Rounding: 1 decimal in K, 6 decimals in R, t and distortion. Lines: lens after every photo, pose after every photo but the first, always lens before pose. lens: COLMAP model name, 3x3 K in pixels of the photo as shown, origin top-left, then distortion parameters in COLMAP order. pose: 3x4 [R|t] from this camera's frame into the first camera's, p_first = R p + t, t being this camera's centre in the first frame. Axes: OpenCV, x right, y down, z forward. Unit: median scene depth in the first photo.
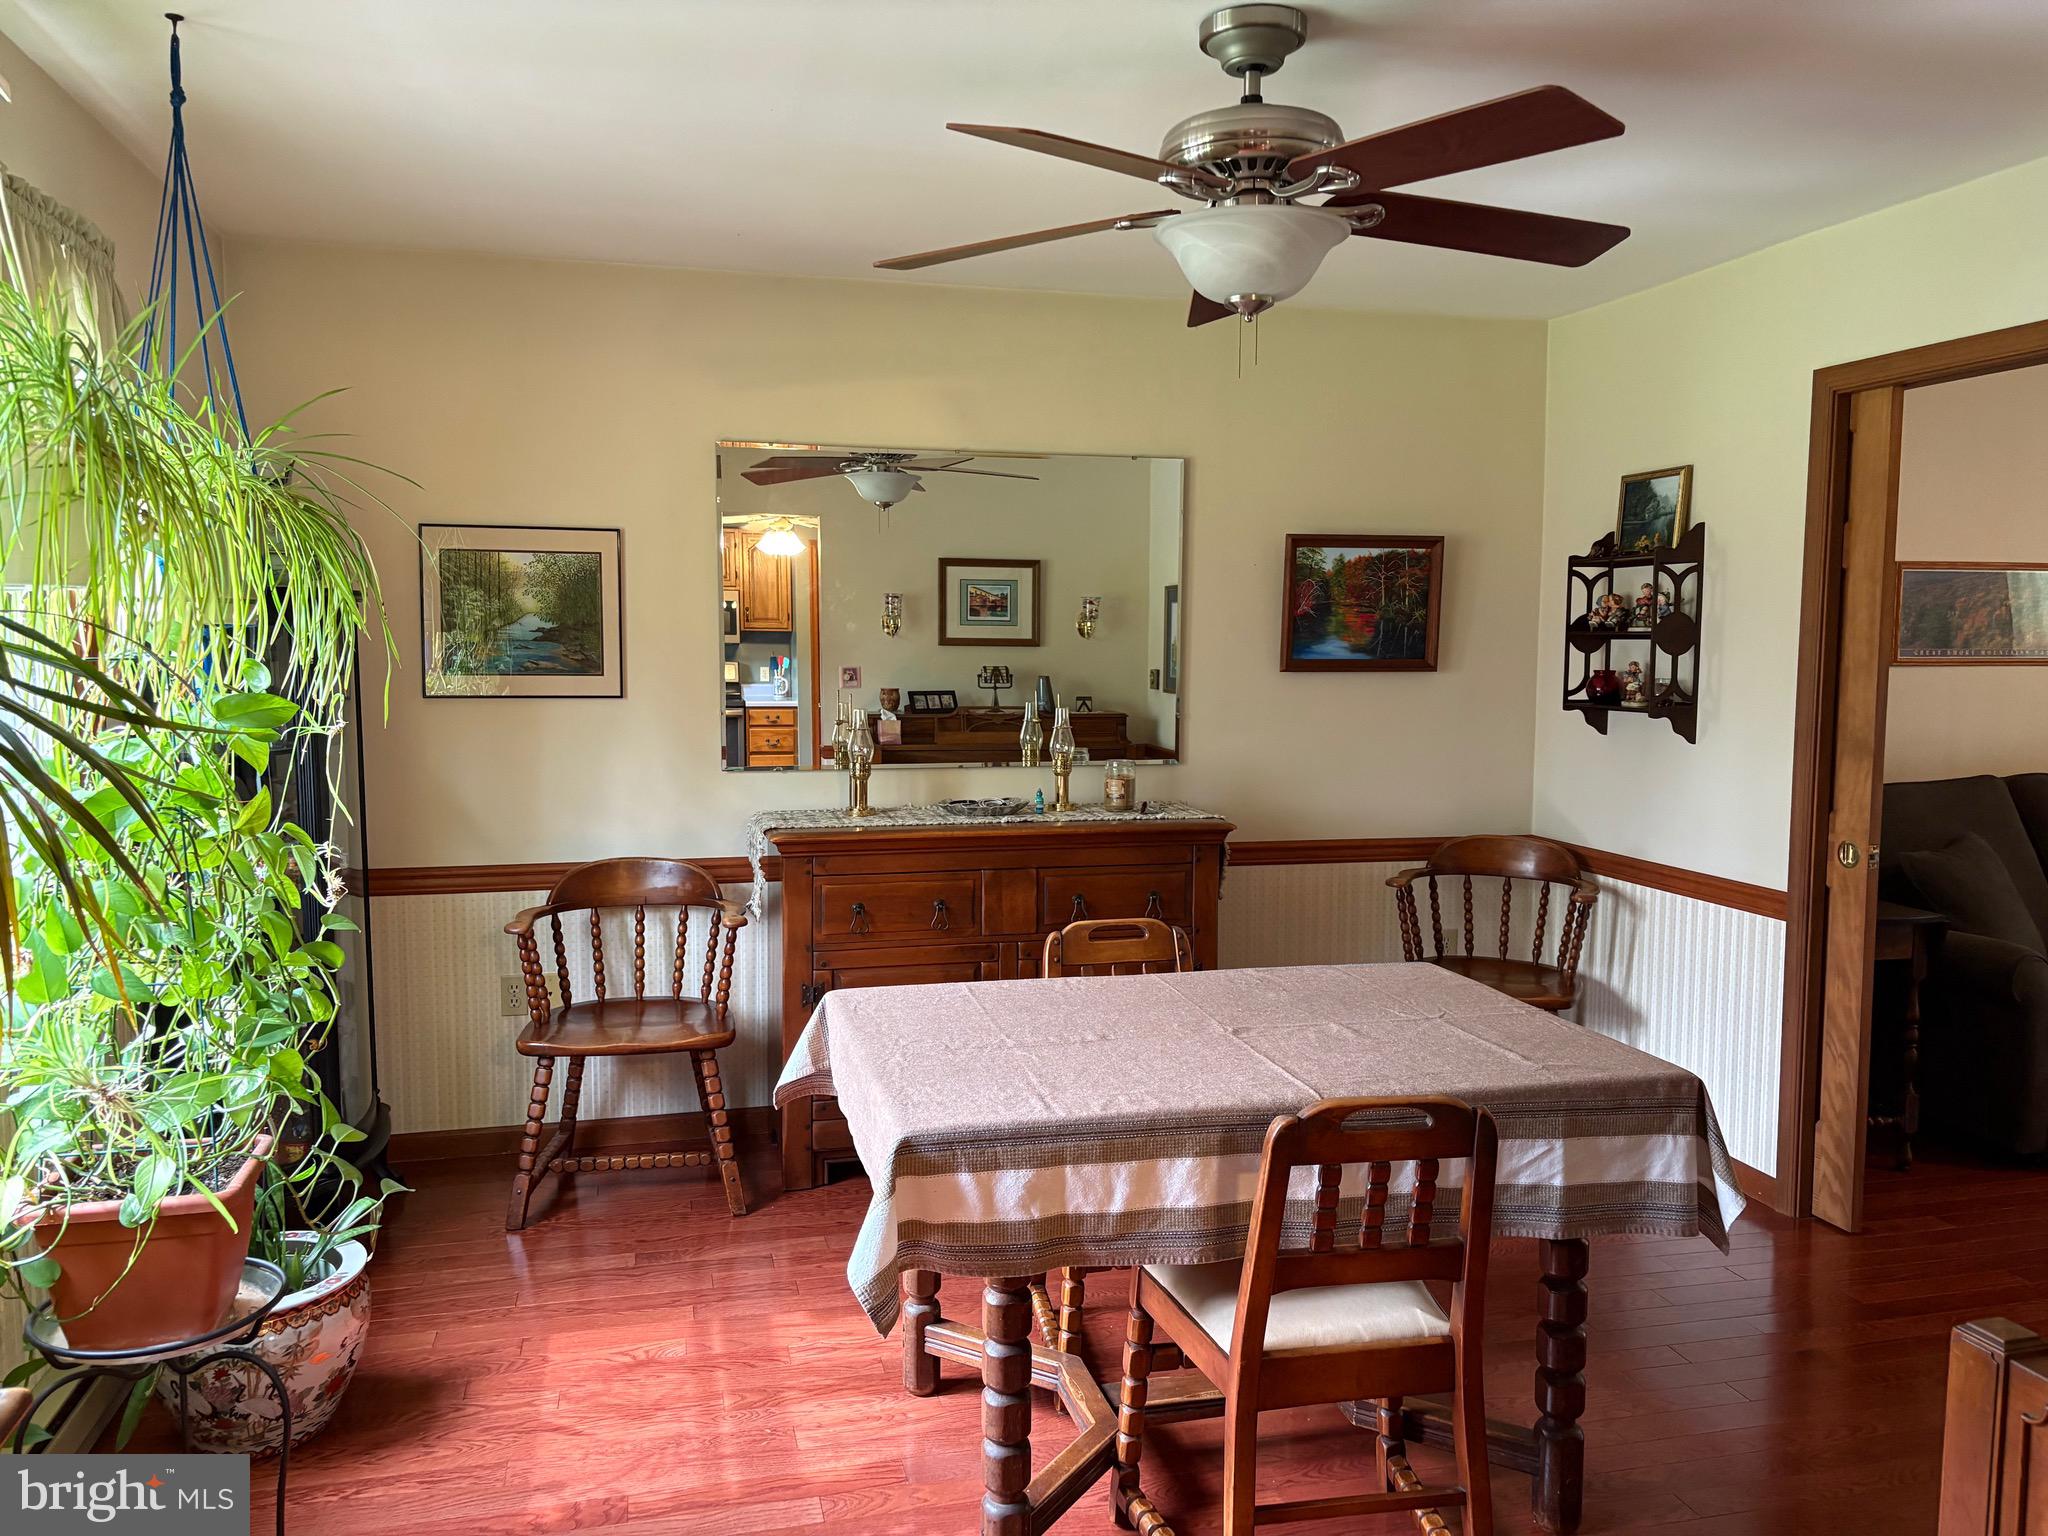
lens RADIAL K [[1534.7, 0, 1033.1], [0, 1534.7, 766.5], [0, 0, 1]] dist [0.036110, 0.004443]
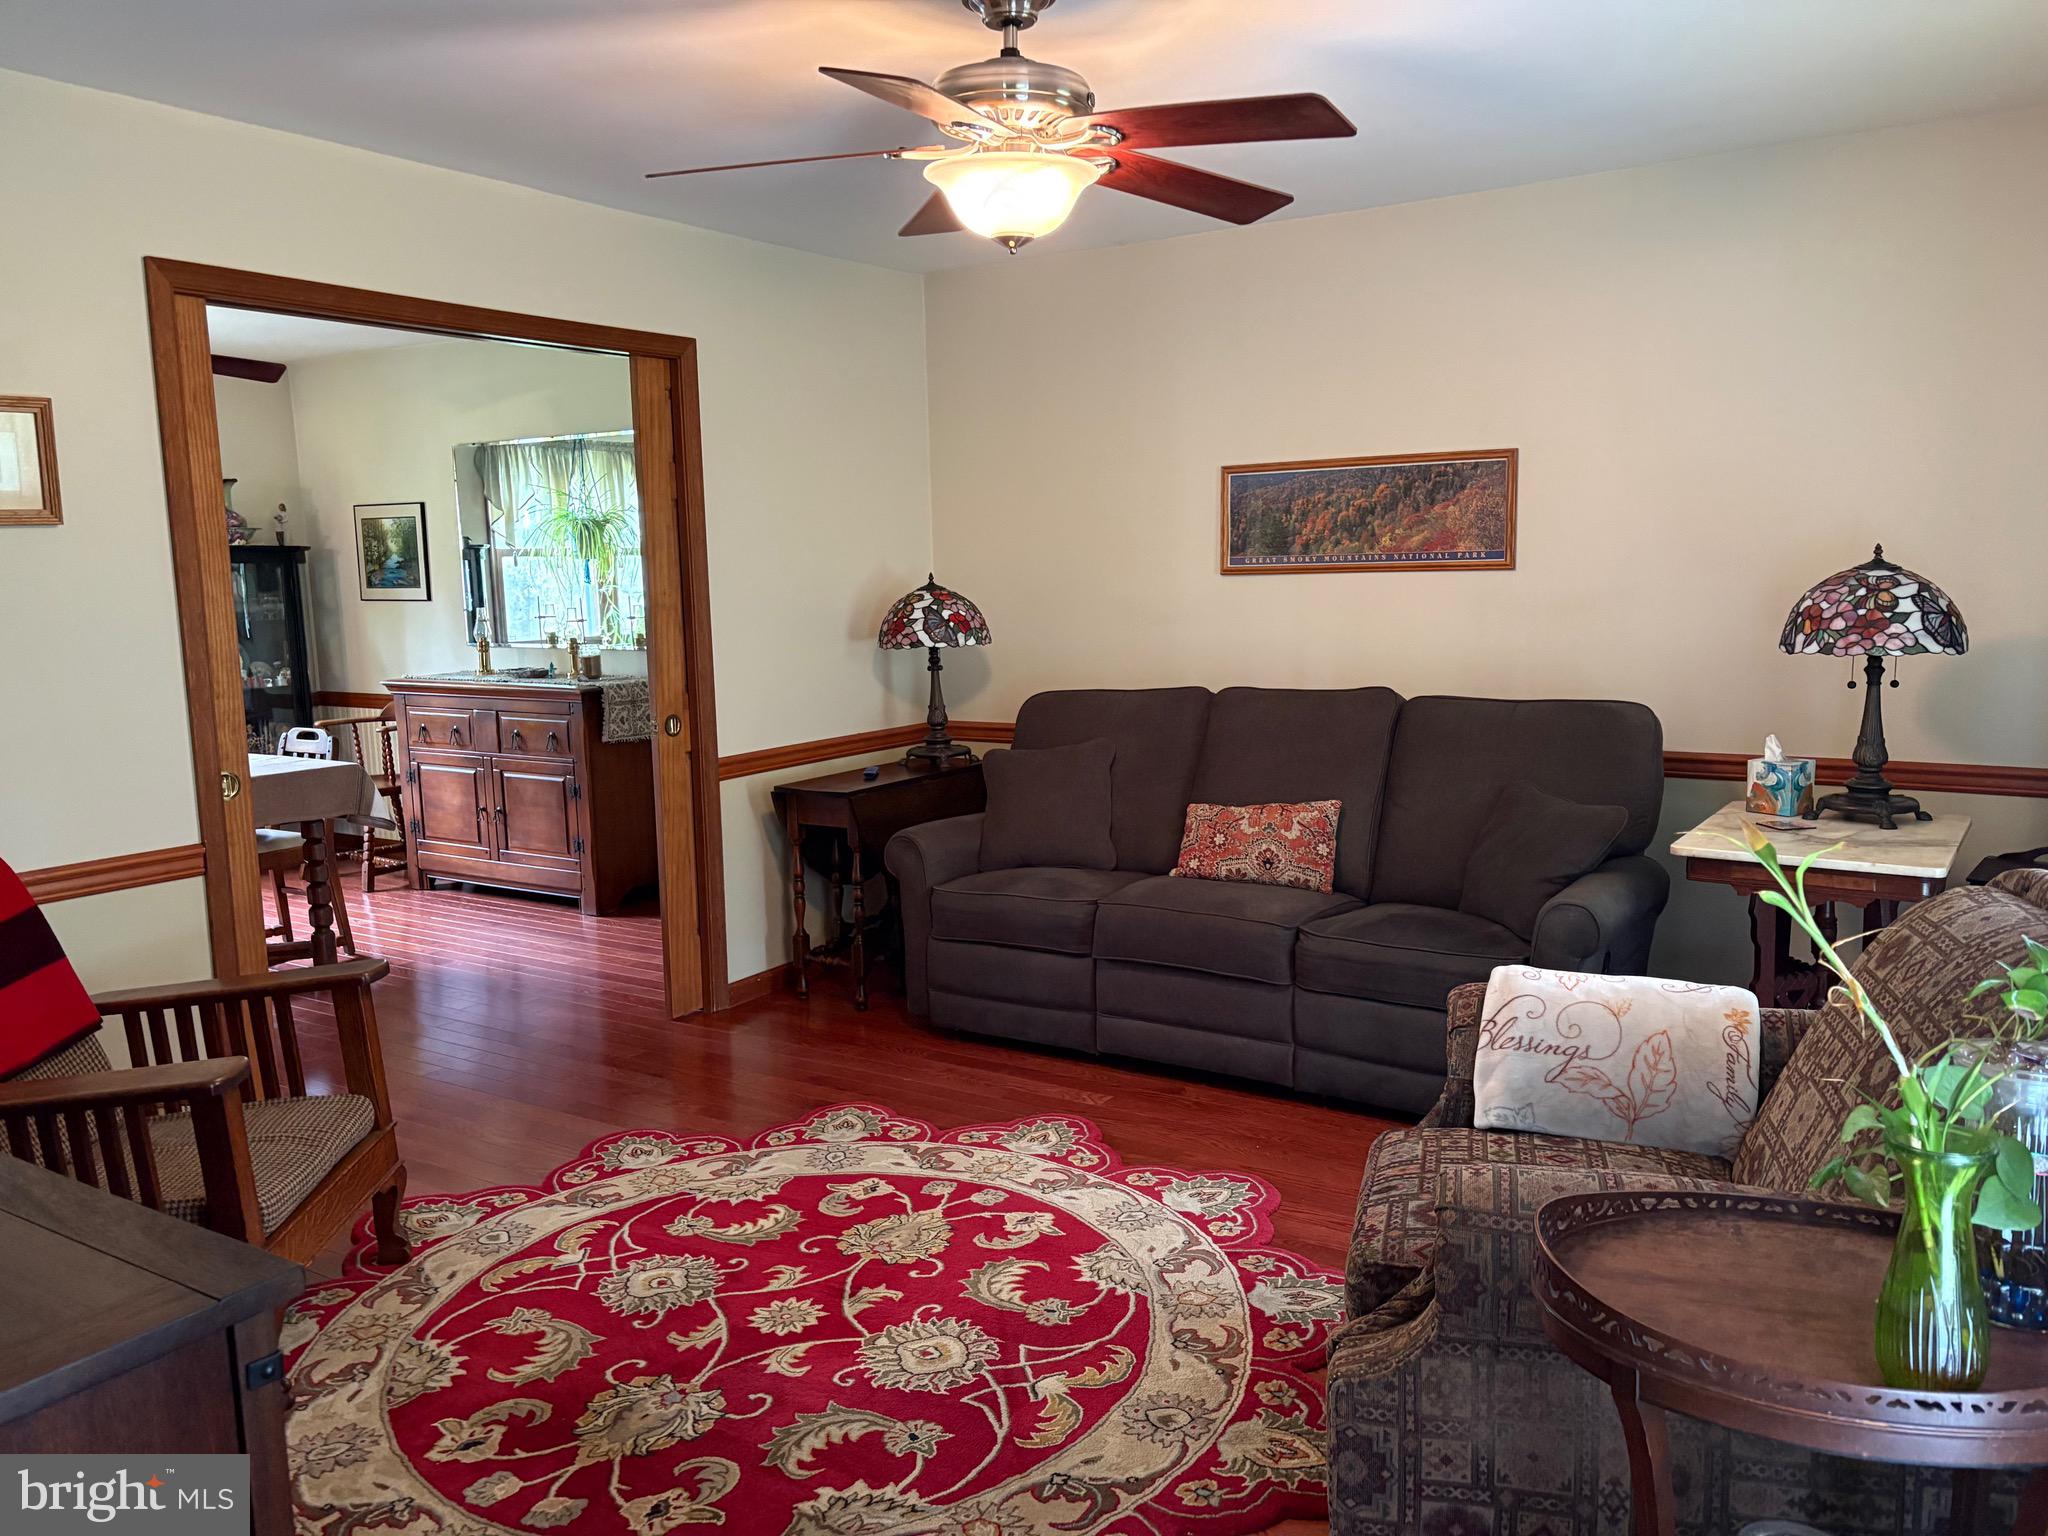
lens RADIAL K [[1534.7, 0, 1033.1], [0, 1534.7, 766.5], [0, 0, 1]] dist [0.036110, 0.004443]
pose [[0.681366, 0.079564, -0.727606, 1.175565], [-0.040302, 0.996644, 0.071243, -0.008765], [0.730833, -0.019219, 0.682286, 0.255233]]
